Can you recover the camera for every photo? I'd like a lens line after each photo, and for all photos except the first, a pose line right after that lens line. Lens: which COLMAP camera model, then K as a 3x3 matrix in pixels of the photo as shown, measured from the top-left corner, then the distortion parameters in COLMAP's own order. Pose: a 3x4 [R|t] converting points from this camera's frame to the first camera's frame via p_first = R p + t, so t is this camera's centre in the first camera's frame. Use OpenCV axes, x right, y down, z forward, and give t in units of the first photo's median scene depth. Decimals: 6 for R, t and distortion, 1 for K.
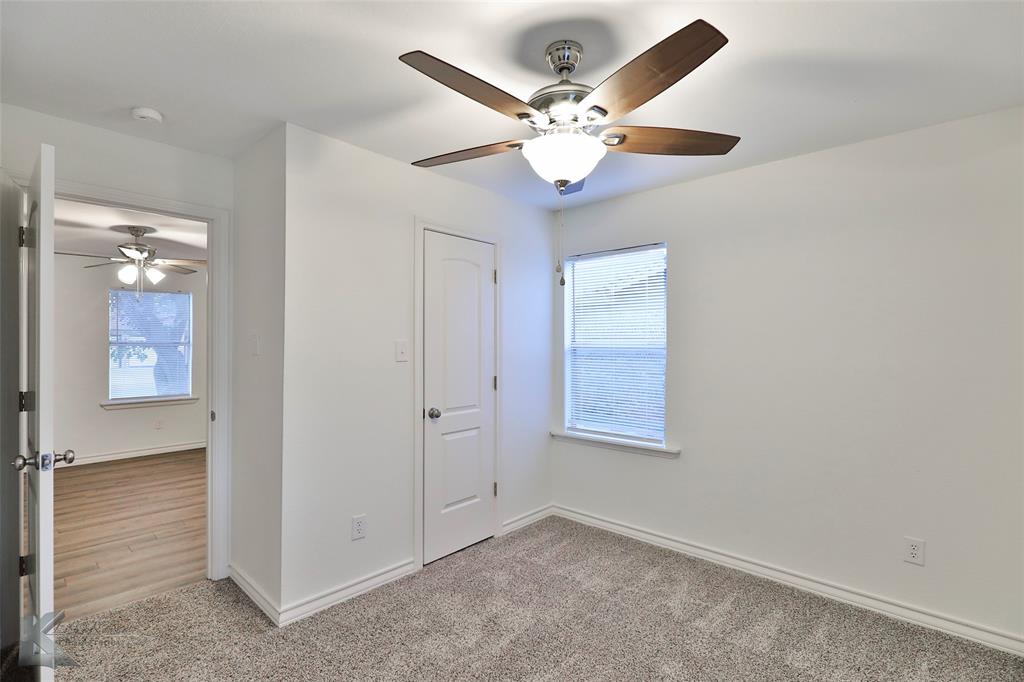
lens RADIAL K [[490.8, 0, 506.7], [0, 490.8, 337.7], [0, 0, 1]] dist [0.023516, -0.010675]
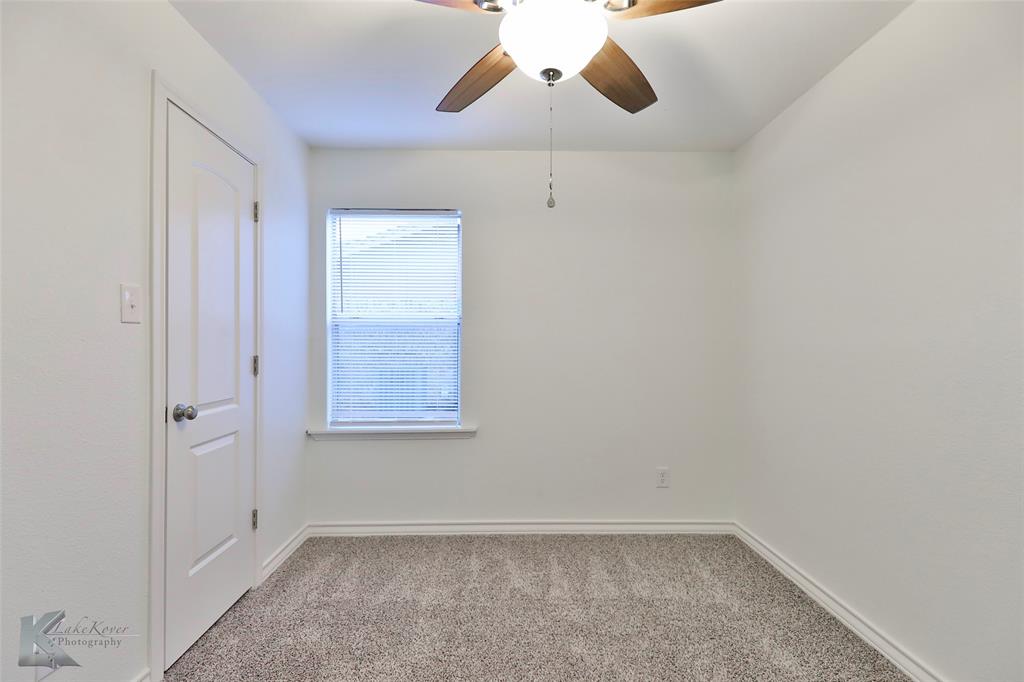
lens RADIAL K [[490.8, 0, 509.5], [0, 490.8, 342.0], [0, 0, 1]] dist [0.023516, -0.010675]
pose [[0.718775, 0.005238, 0.695223, -0.267742], [-0.006899, 0.999976, -0.000401, 0.061081], [-0.695209, -0.004508, 0.718794, 0.270602]]
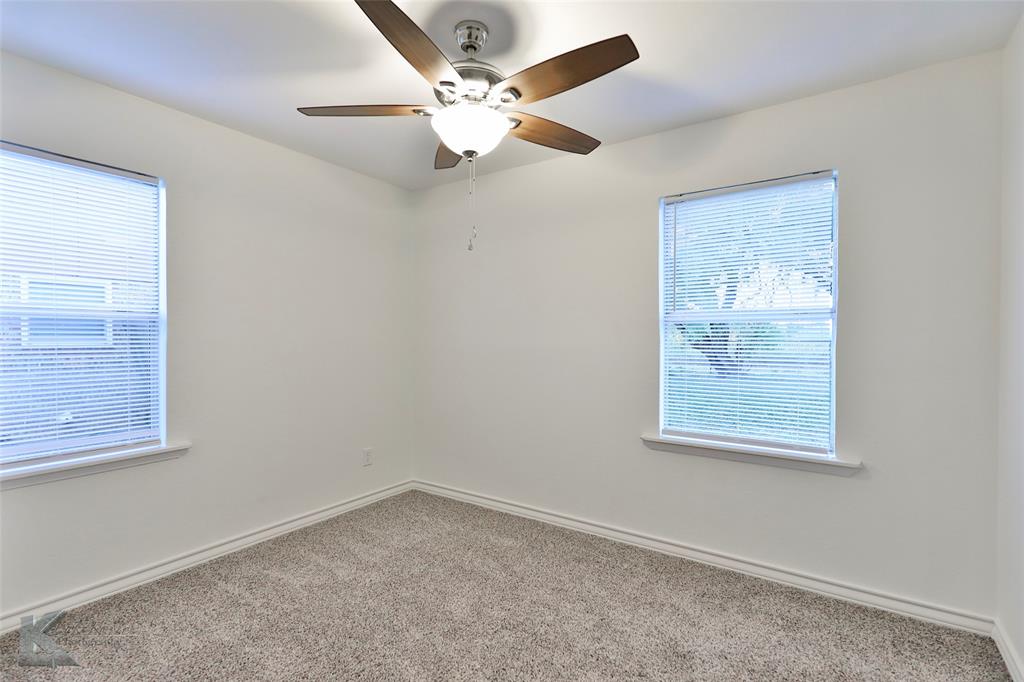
lens RADIAL K [[490.8, 0, 517.1], [0, 490.8, 342.5], [0, 0, 1]] dist [0.023516, -0.010675]
pose [[-0.162182, -0.013837, 0.986664, -0.541412], [-0.012188, 0.999853, 0.012019, 0.045096], [-0.986686, -0.010076, -0.162327, 0.601166]]
